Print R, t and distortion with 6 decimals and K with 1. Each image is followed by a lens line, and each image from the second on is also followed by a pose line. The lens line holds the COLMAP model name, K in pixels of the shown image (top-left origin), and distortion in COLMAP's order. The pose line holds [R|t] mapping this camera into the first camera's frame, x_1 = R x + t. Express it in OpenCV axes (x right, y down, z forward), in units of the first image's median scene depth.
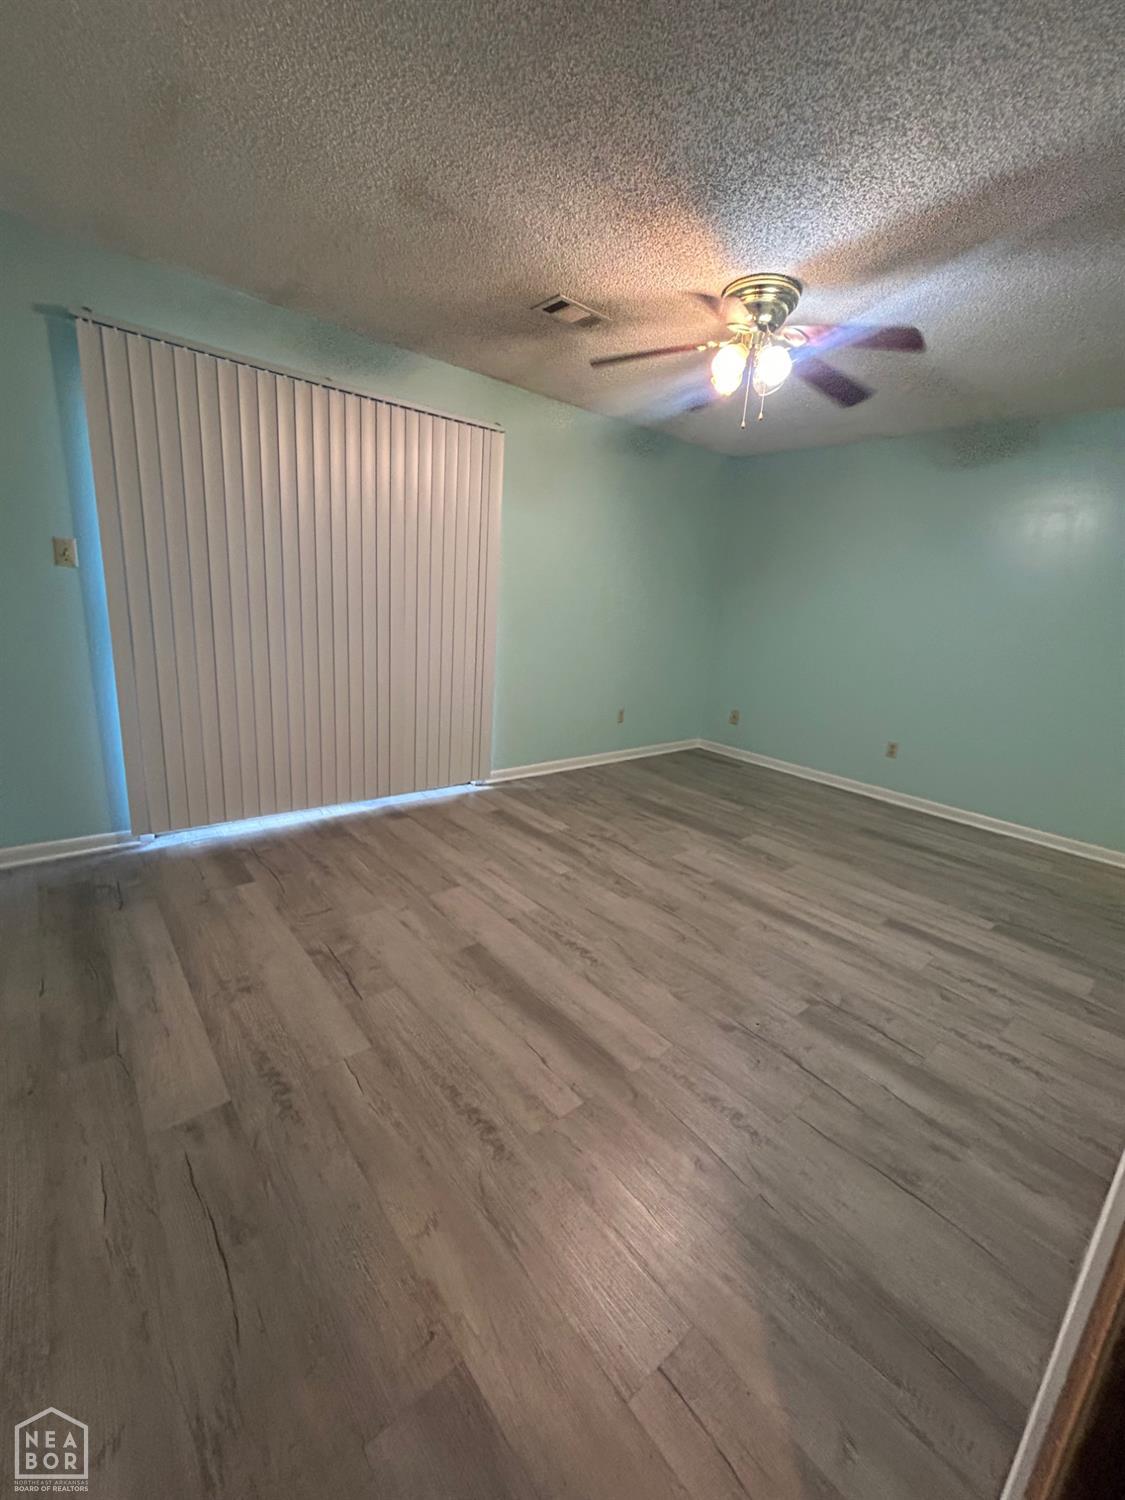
lens RADIAL K [[610.9, 0, 562.5], [0, 610.9, 750.0], [0, 0, 1]] dist [0.000307, 0.001285]
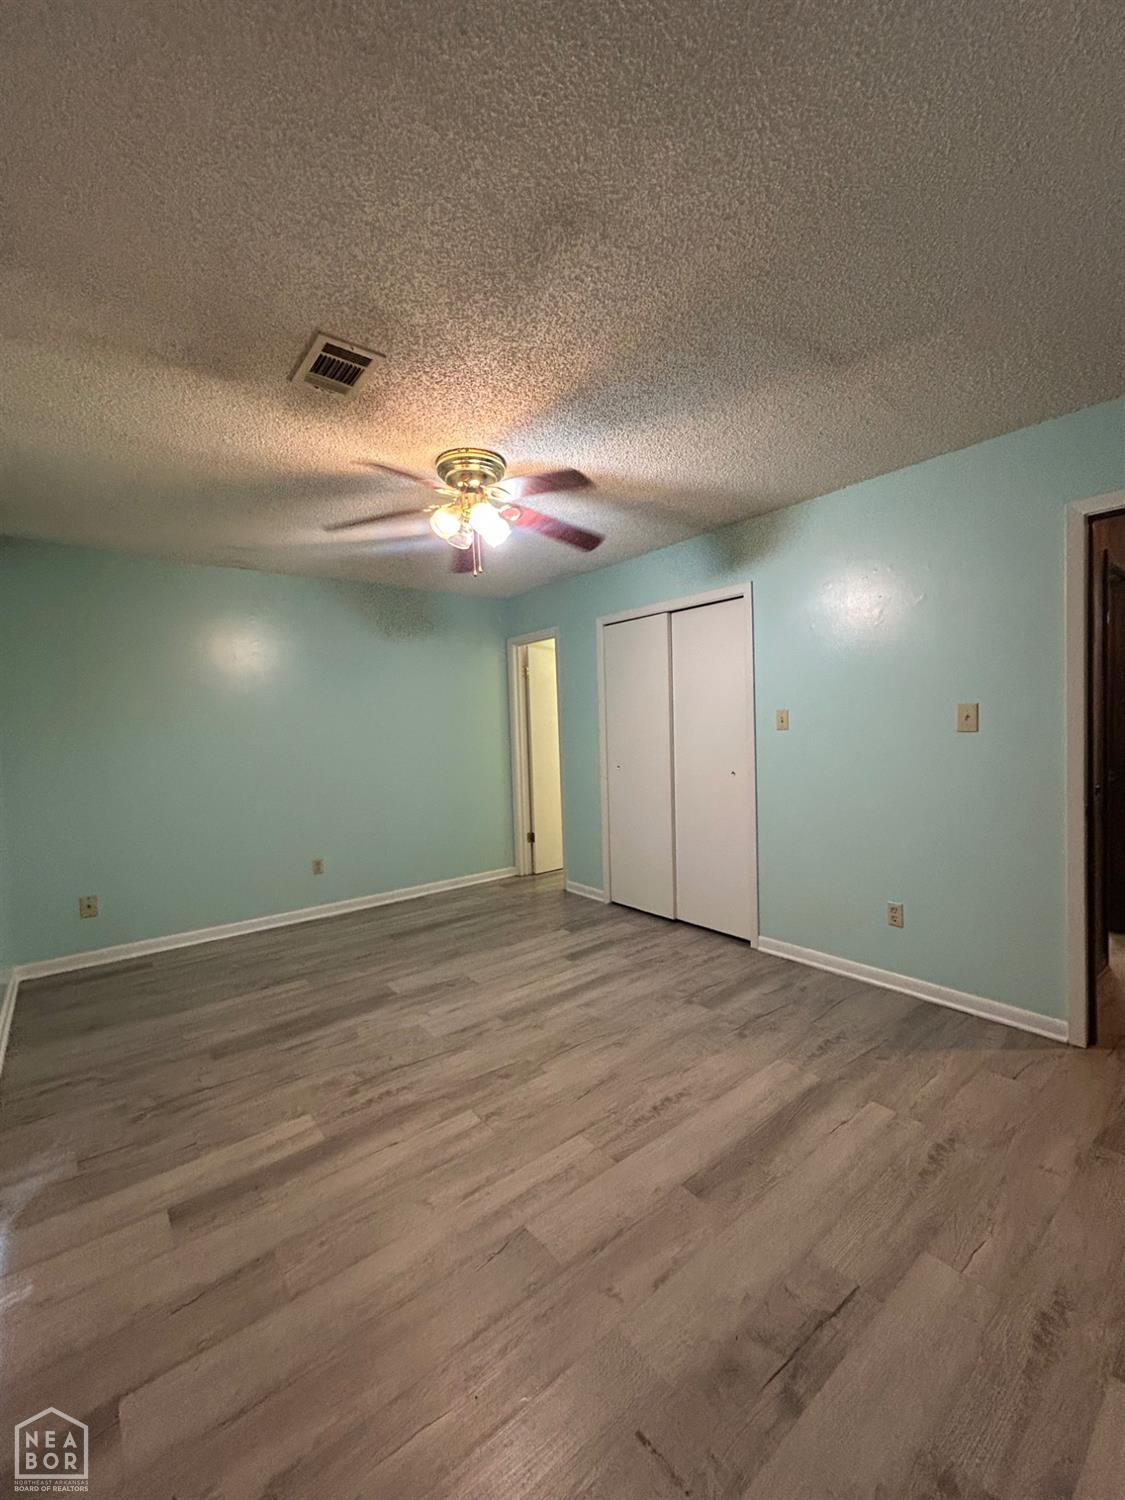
lens RADIAL K [[610.9, 0, 562.5], [0, 610.9, 750.0], [0, 0, 1]] dist [0.000307, 0.001285]
pose [[0.021022, -0.106580, 0.994082, -0.698305], [0.277860, 0.955753, 0.096595, -0.267978], [-0.960392, 0.274185, 0.049706, 0.784905]]
